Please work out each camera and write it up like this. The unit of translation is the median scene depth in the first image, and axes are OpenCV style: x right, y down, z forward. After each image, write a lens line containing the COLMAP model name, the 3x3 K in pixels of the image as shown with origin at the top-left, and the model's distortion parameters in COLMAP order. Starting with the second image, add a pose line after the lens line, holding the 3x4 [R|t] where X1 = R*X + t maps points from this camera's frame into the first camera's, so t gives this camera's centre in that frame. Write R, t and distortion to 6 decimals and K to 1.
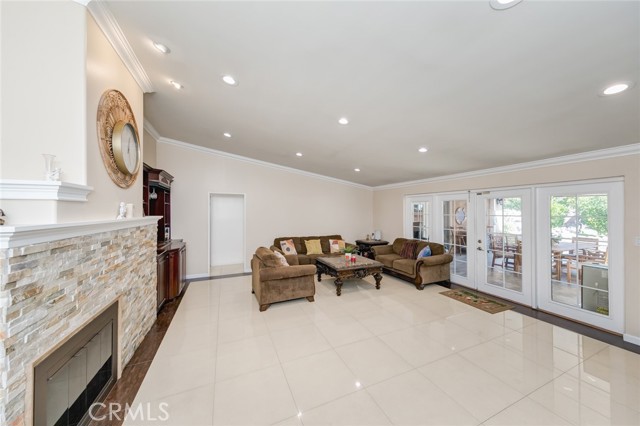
lens RADIAL K [[223.1, 0, 318.1], [0, 223.1, 211.5], [0, 0, 1]] dist [0.006874, -0.000296]
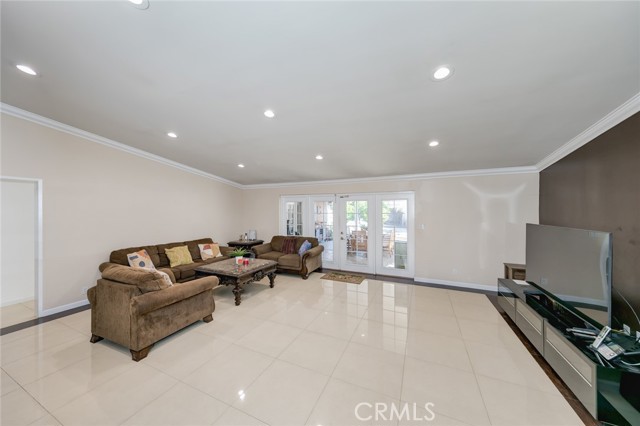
lens RADIAL K [[223.1, 0, 318.7], [0, 223.1, 210.6], [0, 0, 1]] dist [0.006874, -0.000296]
pose [[0.734602, -0.002022, 0.678495, -0.258835], [0.002019, 0.999998, 0.000794, -0.000049], [-0.678496, 0.000787, 0.734604, 0.119986]]
